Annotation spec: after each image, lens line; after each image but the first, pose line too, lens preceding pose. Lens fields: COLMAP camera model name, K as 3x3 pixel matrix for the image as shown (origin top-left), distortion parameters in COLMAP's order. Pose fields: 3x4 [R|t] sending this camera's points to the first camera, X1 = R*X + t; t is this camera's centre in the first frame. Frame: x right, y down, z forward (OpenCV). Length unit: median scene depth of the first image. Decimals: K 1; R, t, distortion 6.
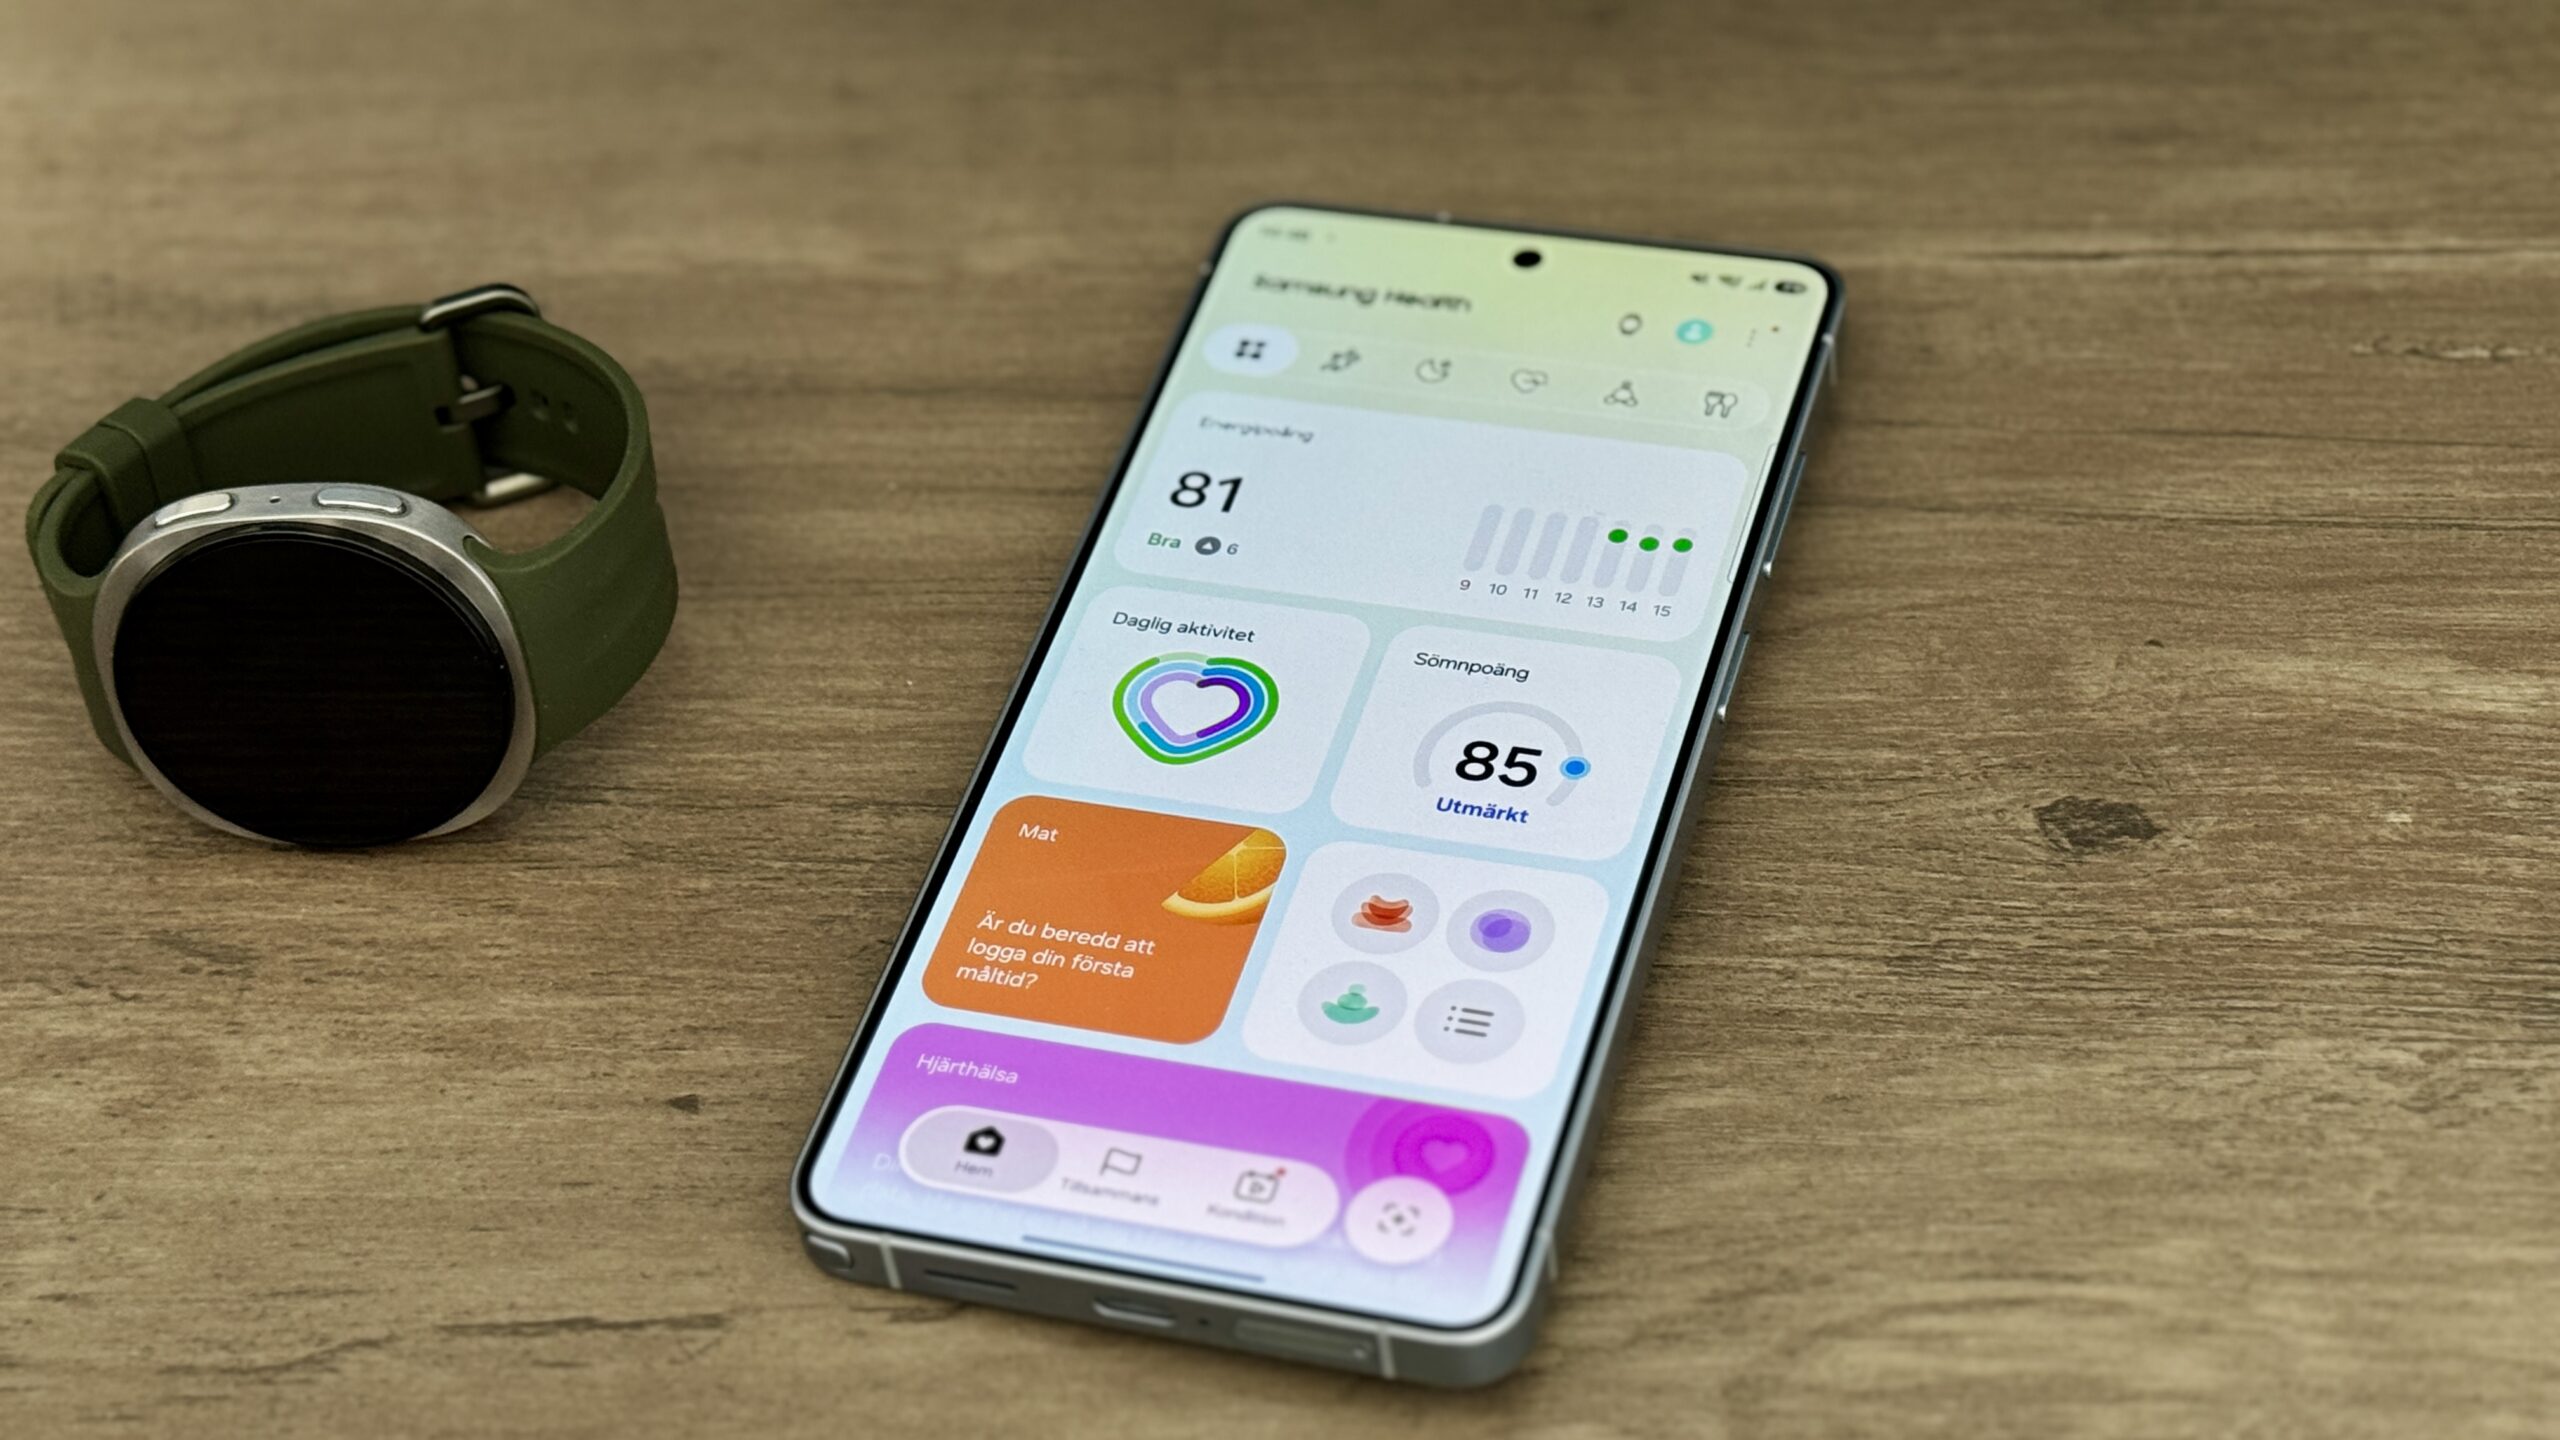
lens RADIAL K [[4760.9, 0, 1226.9], [0, 4760.9, 716.8], [0, 0, 1]] dist [0.163990, 0.053999]
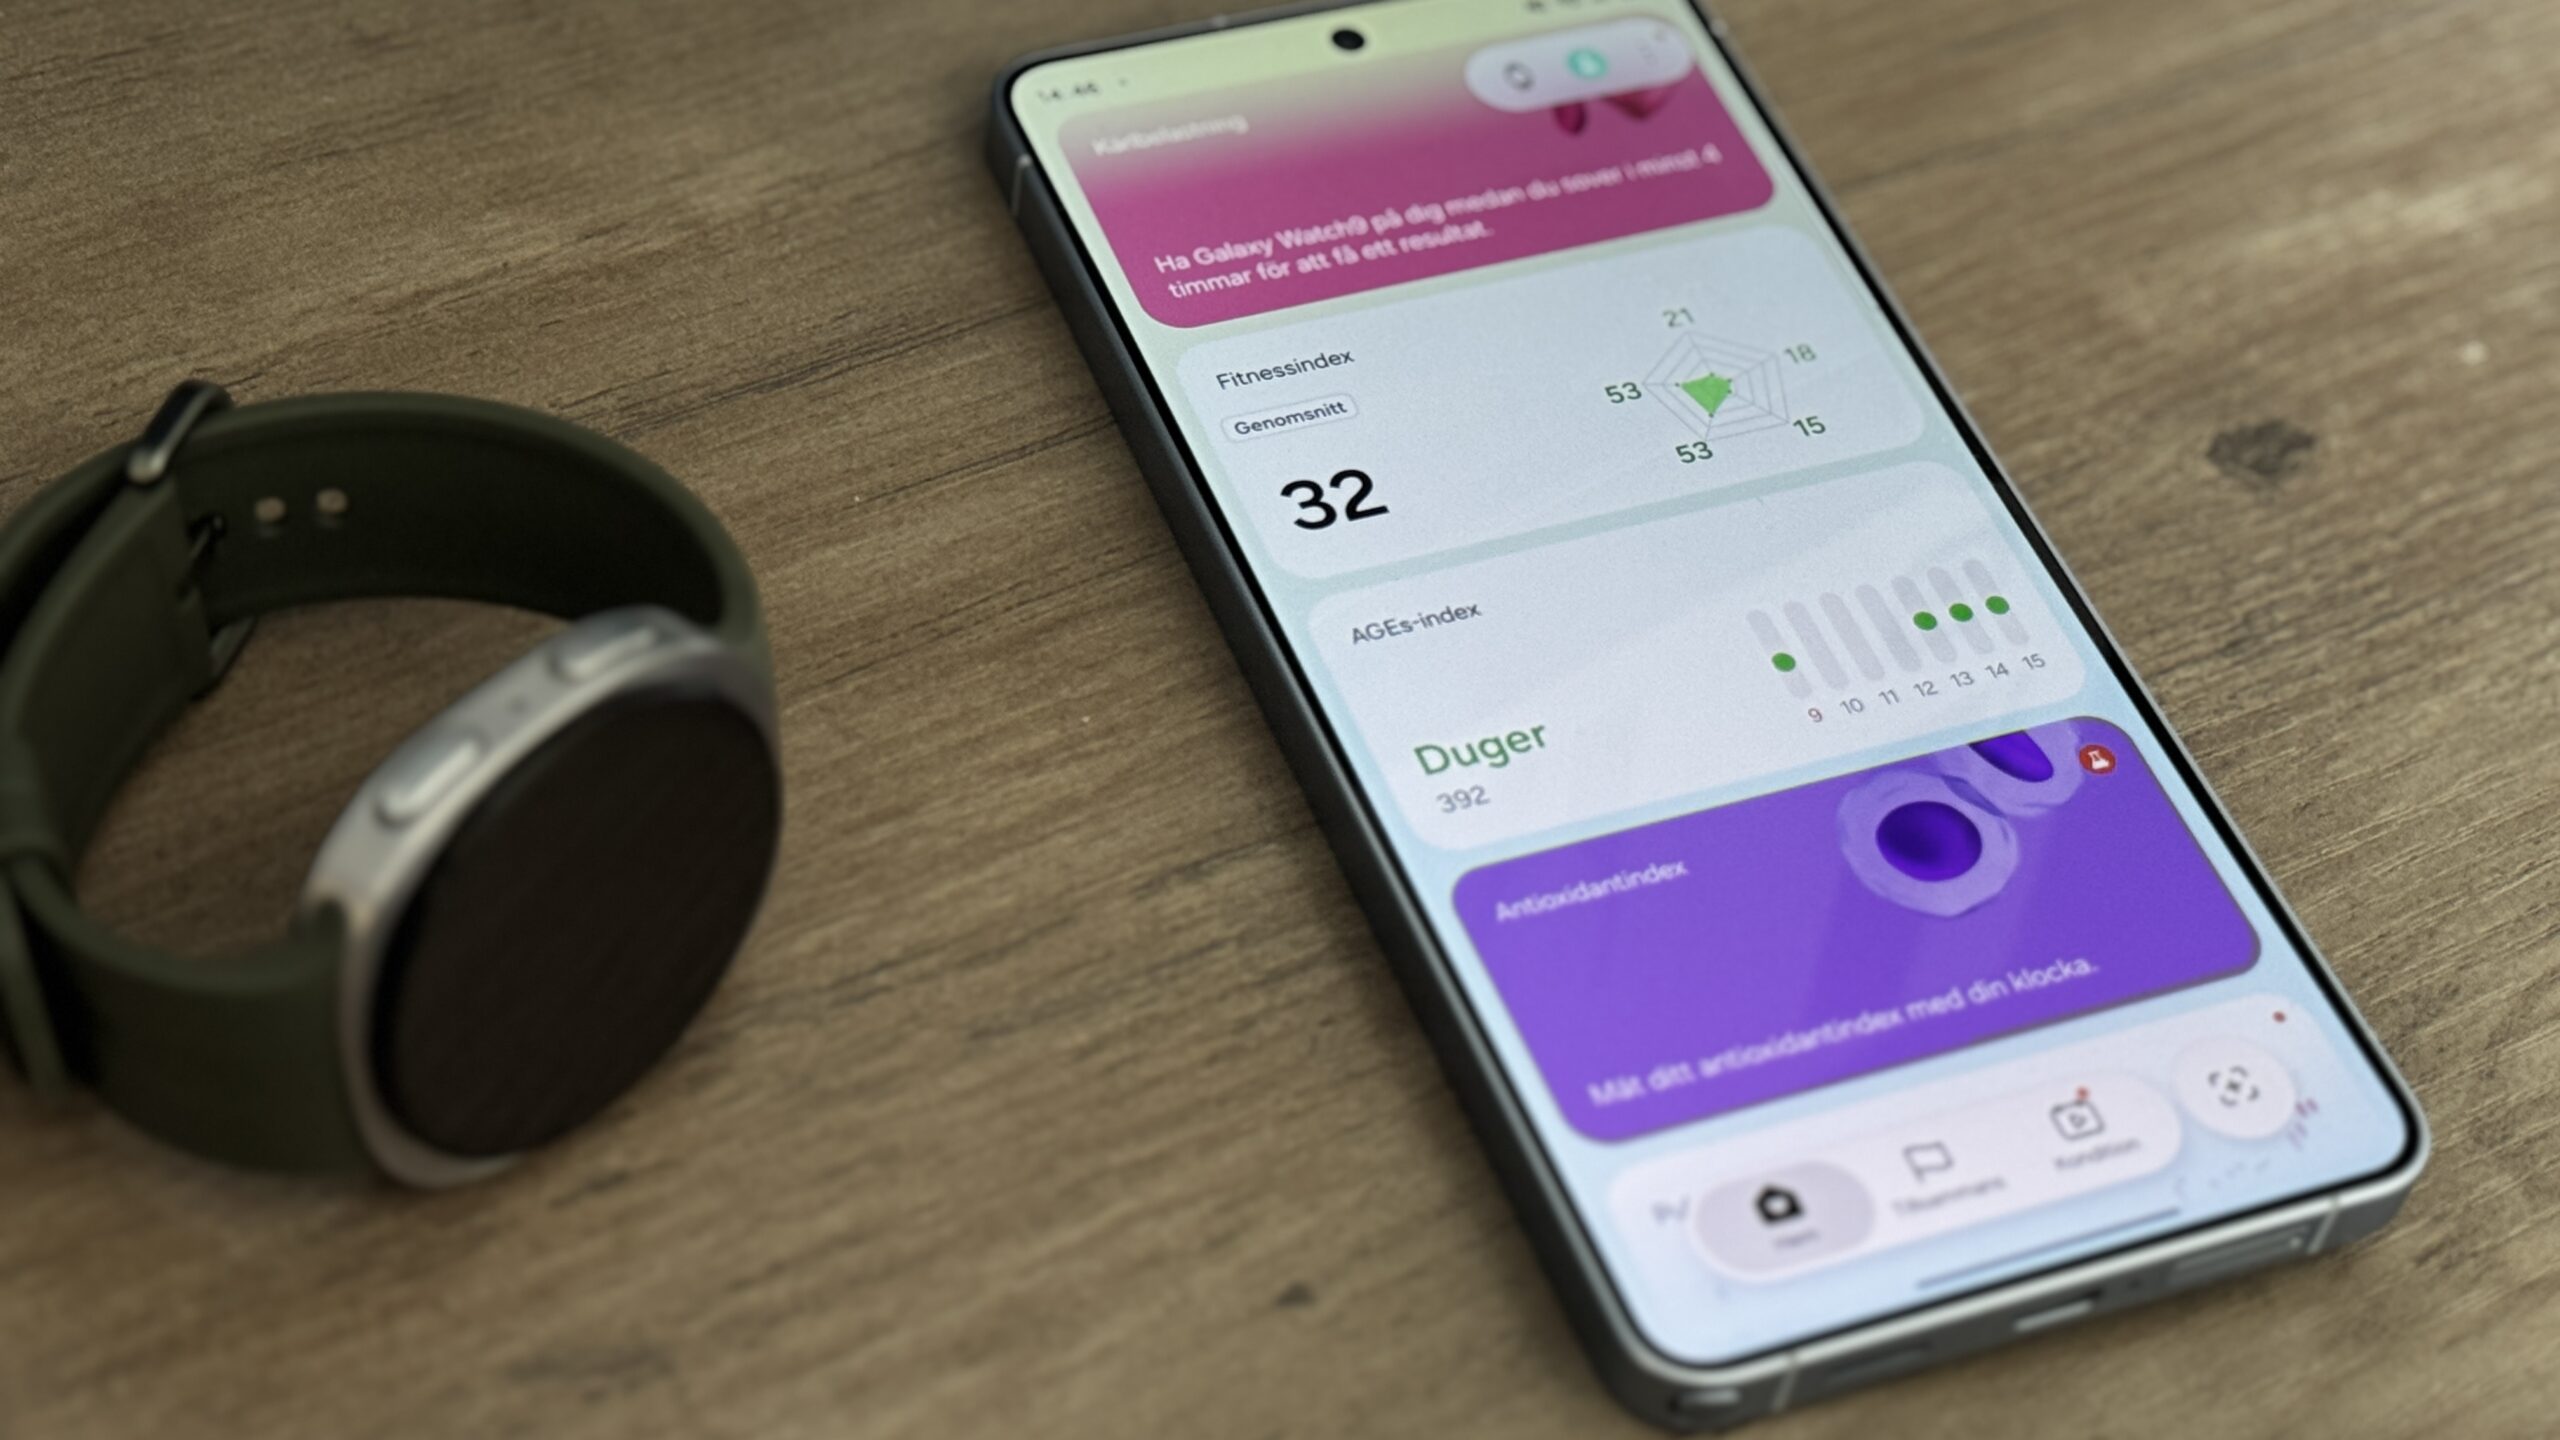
lens RADIAL K [[4760.9, 0, 1226.9], [0, 4760.9, 716.8], [0, 0, 1]] dist [0.163990, 0.053999]
pose [[0.768442, -0.319939, 0.554199, -0.517109], [0.272308, 0.947209, 0.169246, -0.143678], [-0.579091, 0.020857, 0.814996, 0.349489]]
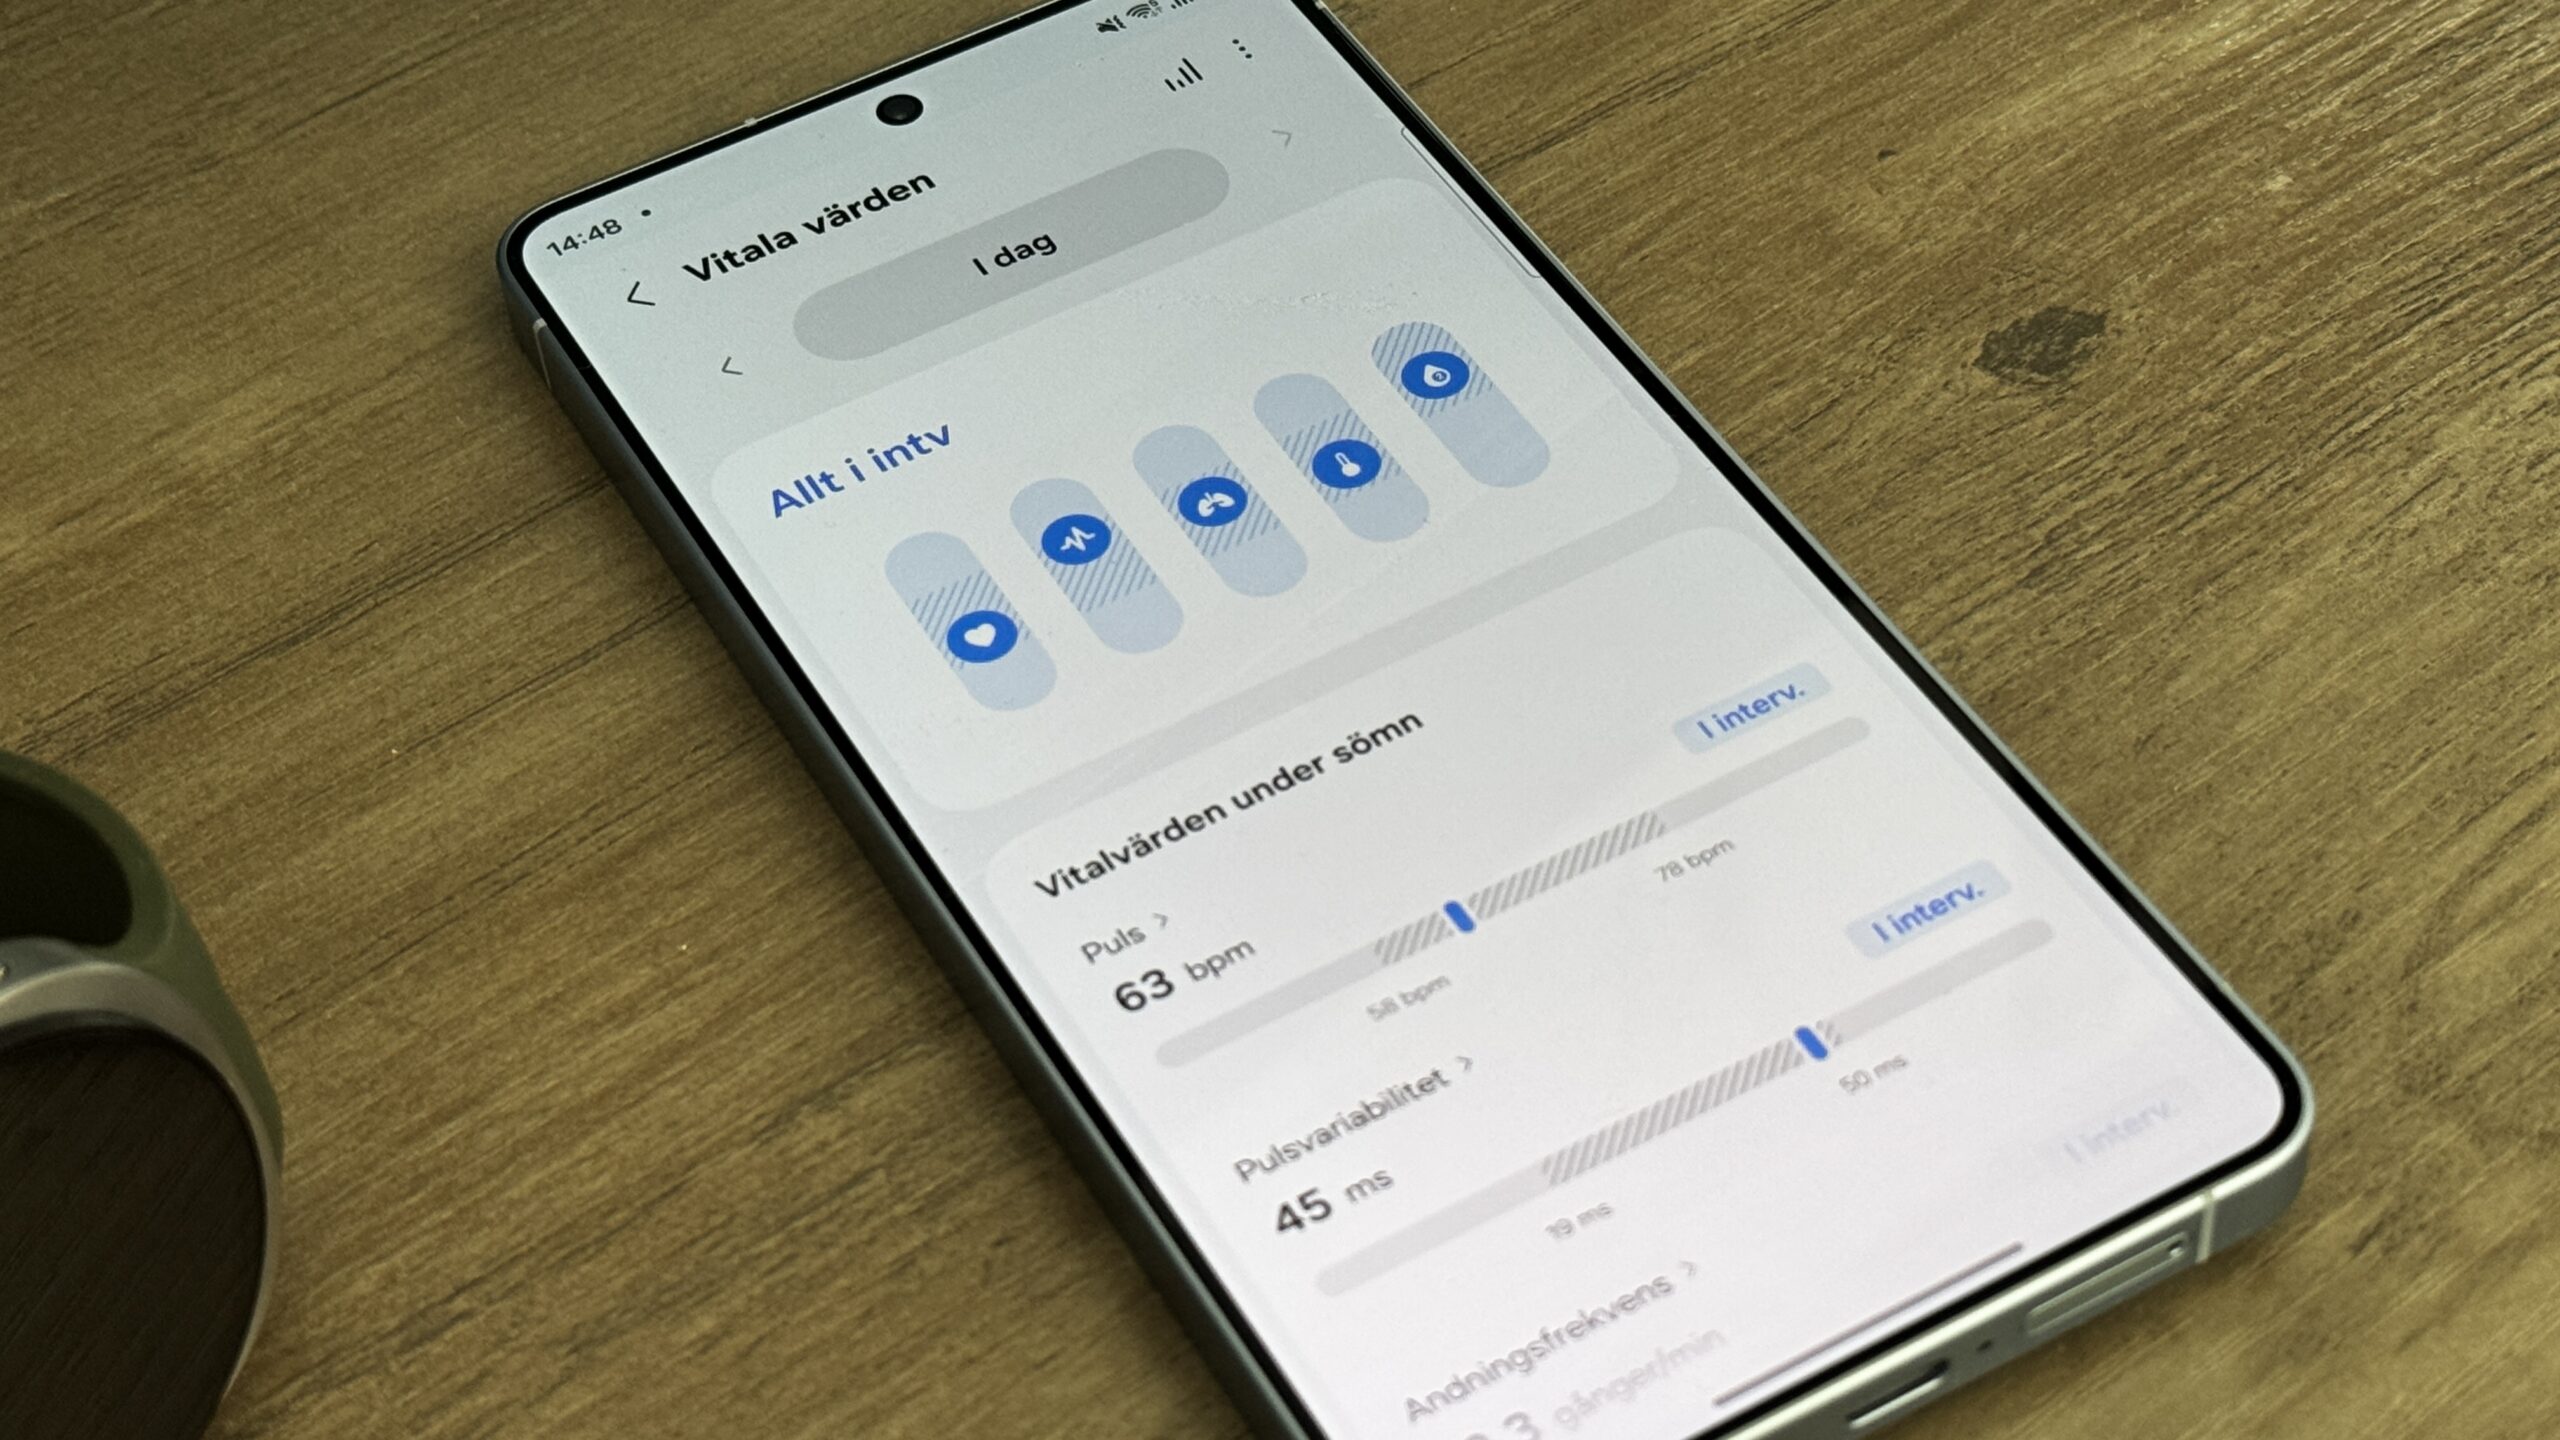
lens RADIAL K [[4760.9, 0, 1226.9], [0, 4760.9, 716.8], [0, 0, 1]] dist [0.163990, 0.053999]
pose [[0.721393, -0.459625, 0.518012, -0.366593], [0.478842, 0.871433, 0.106368, -0.074914], [-0.500303, 0.171313, 0.848734, 0.394429]]
